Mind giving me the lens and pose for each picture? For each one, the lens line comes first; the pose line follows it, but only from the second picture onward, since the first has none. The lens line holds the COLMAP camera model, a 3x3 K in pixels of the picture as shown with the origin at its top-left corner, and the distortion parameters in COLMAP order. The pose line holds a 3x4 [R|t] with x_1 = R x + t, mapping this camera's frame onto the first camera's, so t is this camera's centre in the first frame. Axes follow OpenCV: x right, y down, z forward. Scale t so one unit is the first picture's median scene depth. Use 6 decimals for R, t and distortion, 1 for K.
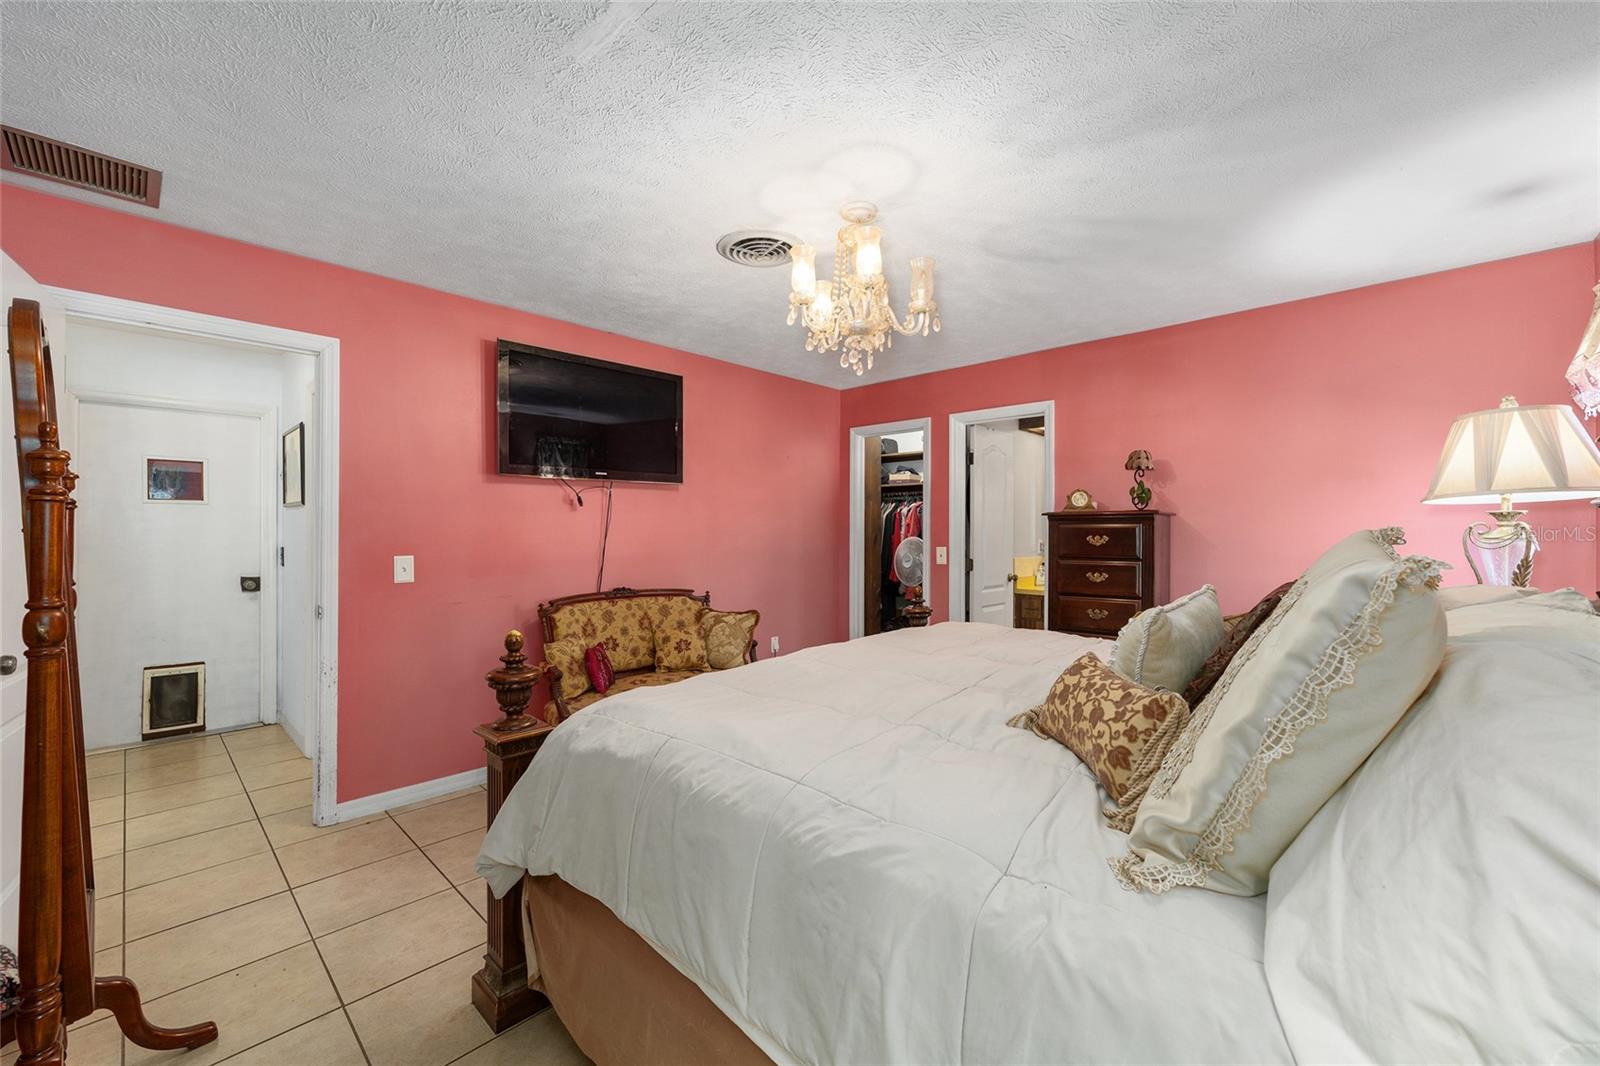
lens RADIAL K [[643.6, 0, 803.6], [0, 643.6, 523.1], [0, 0, 1]] dist [-0.001637, 0.000593]
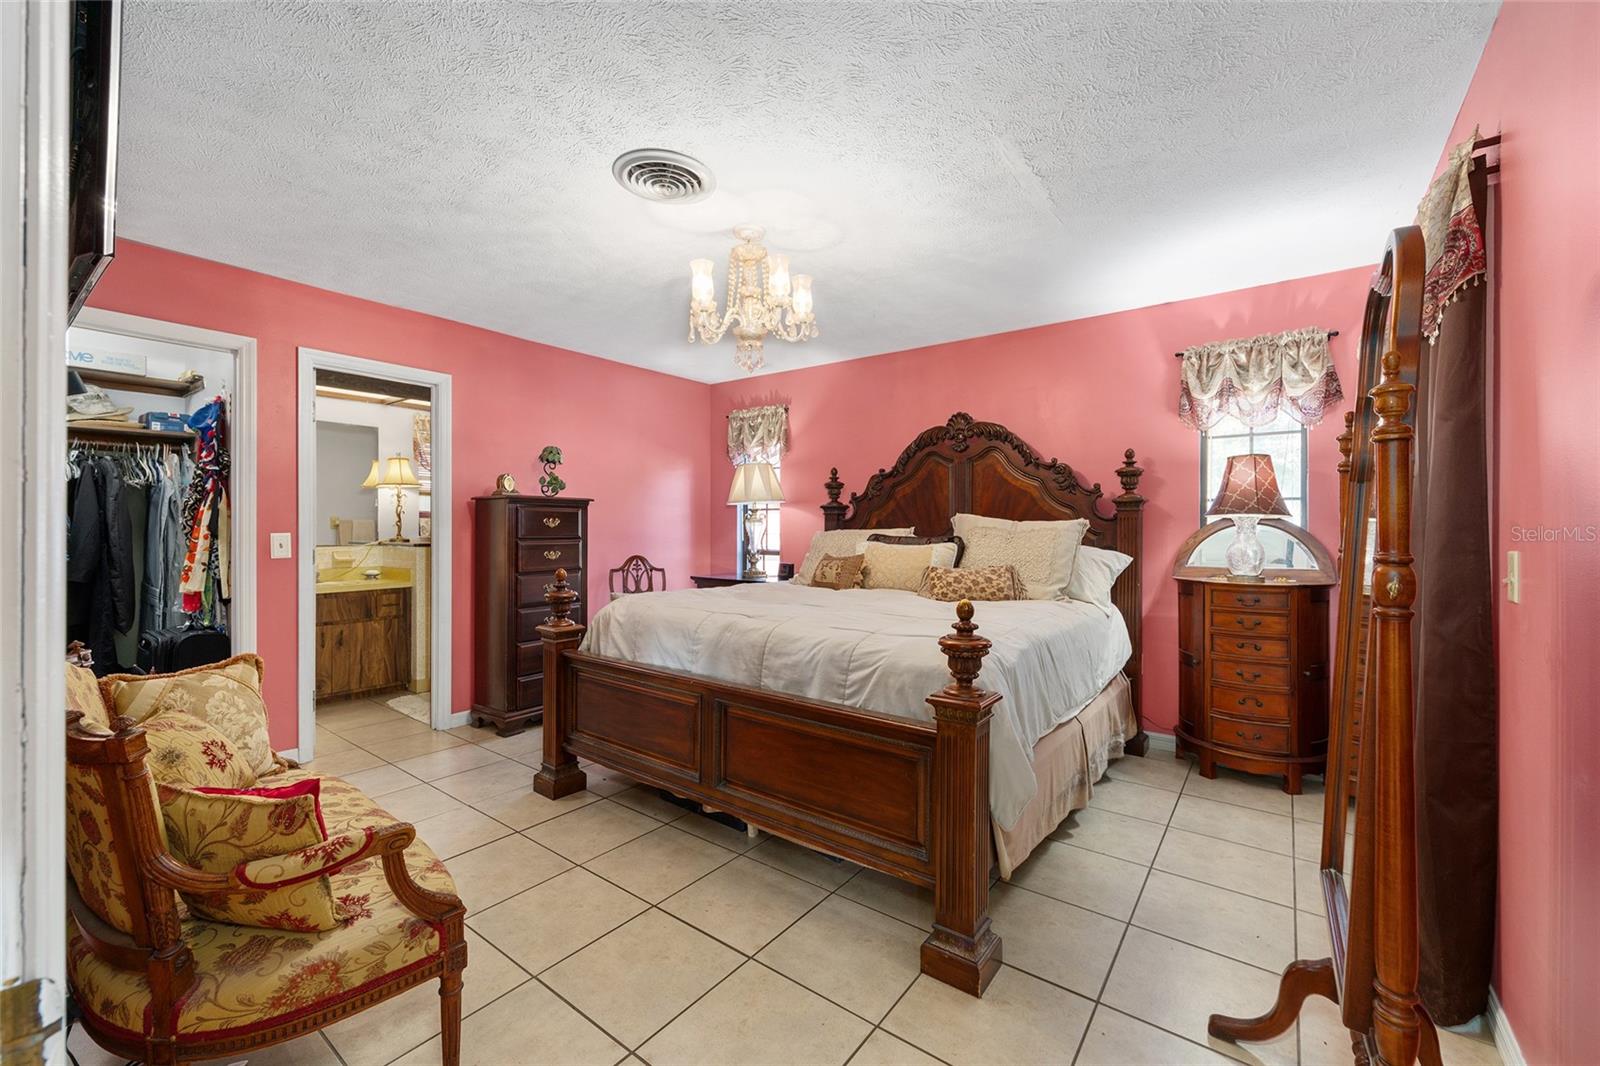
lens RADIAL K [[649.4, 0, 800.0], [0, 649.4, 533.0], [0, 0, 1]] dist [0.000405, 0.000163]
pose [[-0.107587, -0.005137, 0.994182, -0.693279], [-0.014784, 0.999884, 0.003567, 0.033704], [-0.994086, -0.014314, -0.107651, 0.667280]]
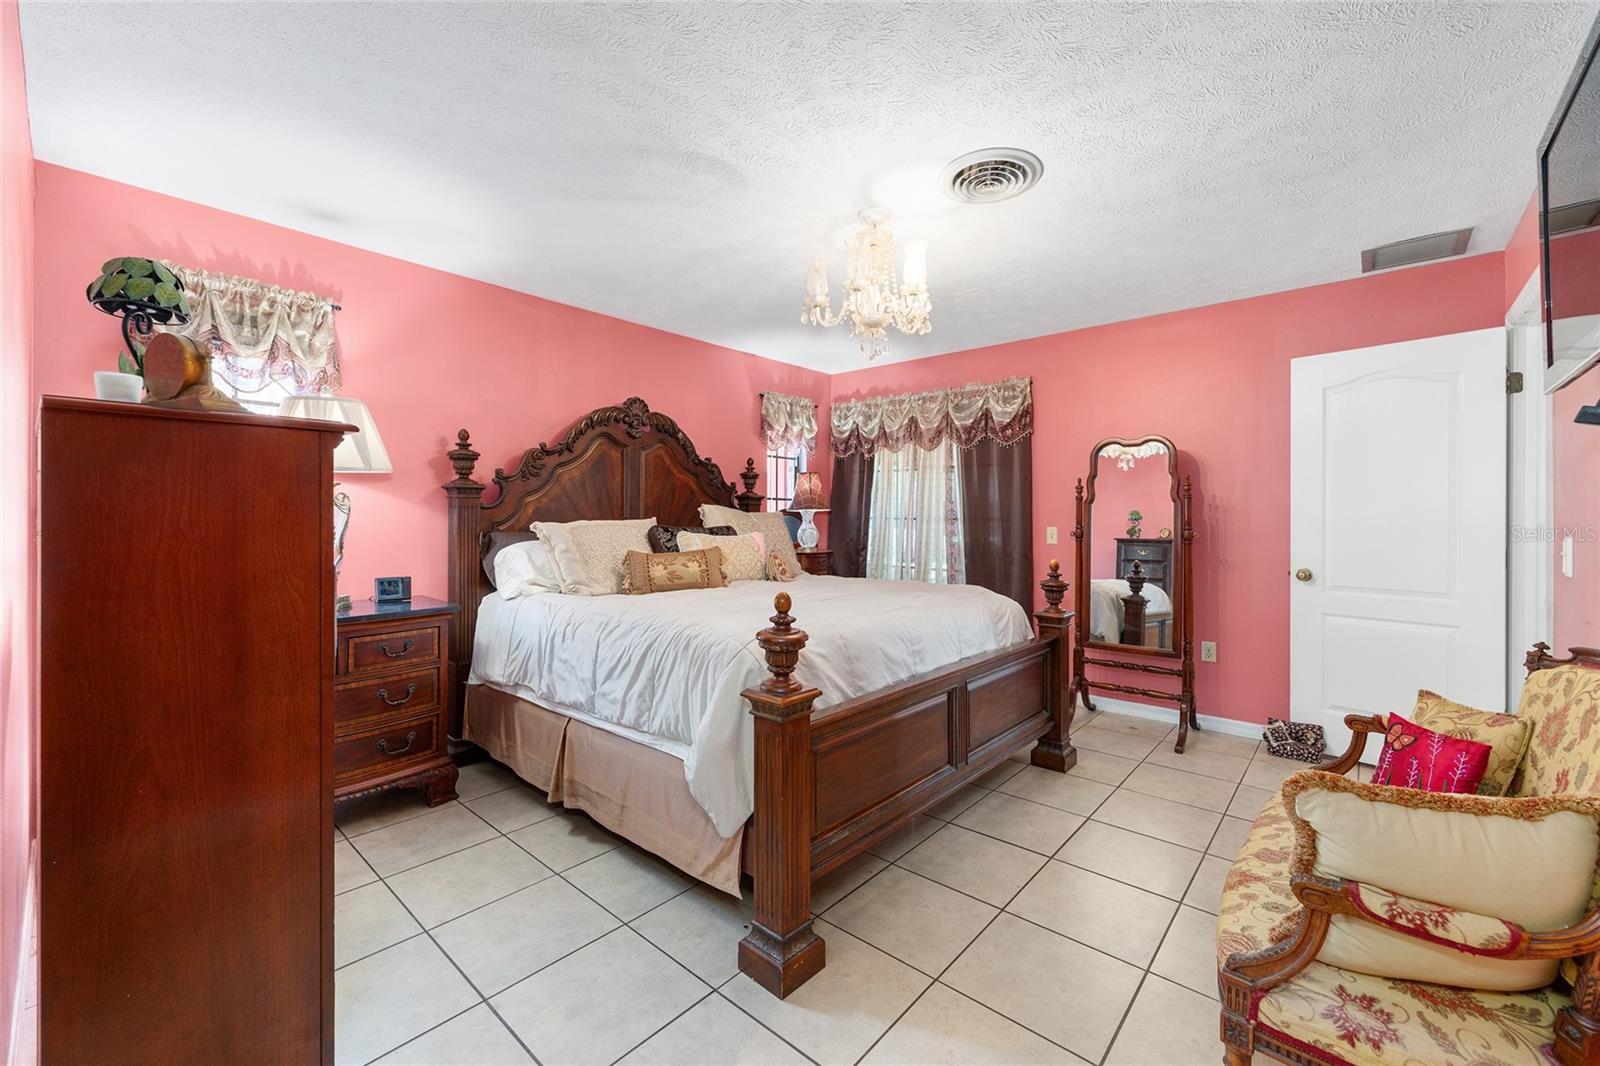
lens RADIAL K [[643.6, 0, 803.6], [0, 643.6, 523.1], [0, 0, 1]] dist [-0.001637, 0.000593]
pose [[-0.999354, -0.007585, -0.035133, 0.154198], [-0.007712, 0.999964, 0.003480, 0.028803], [0.035105, 0.003749, -0.999377, 1.358014]]
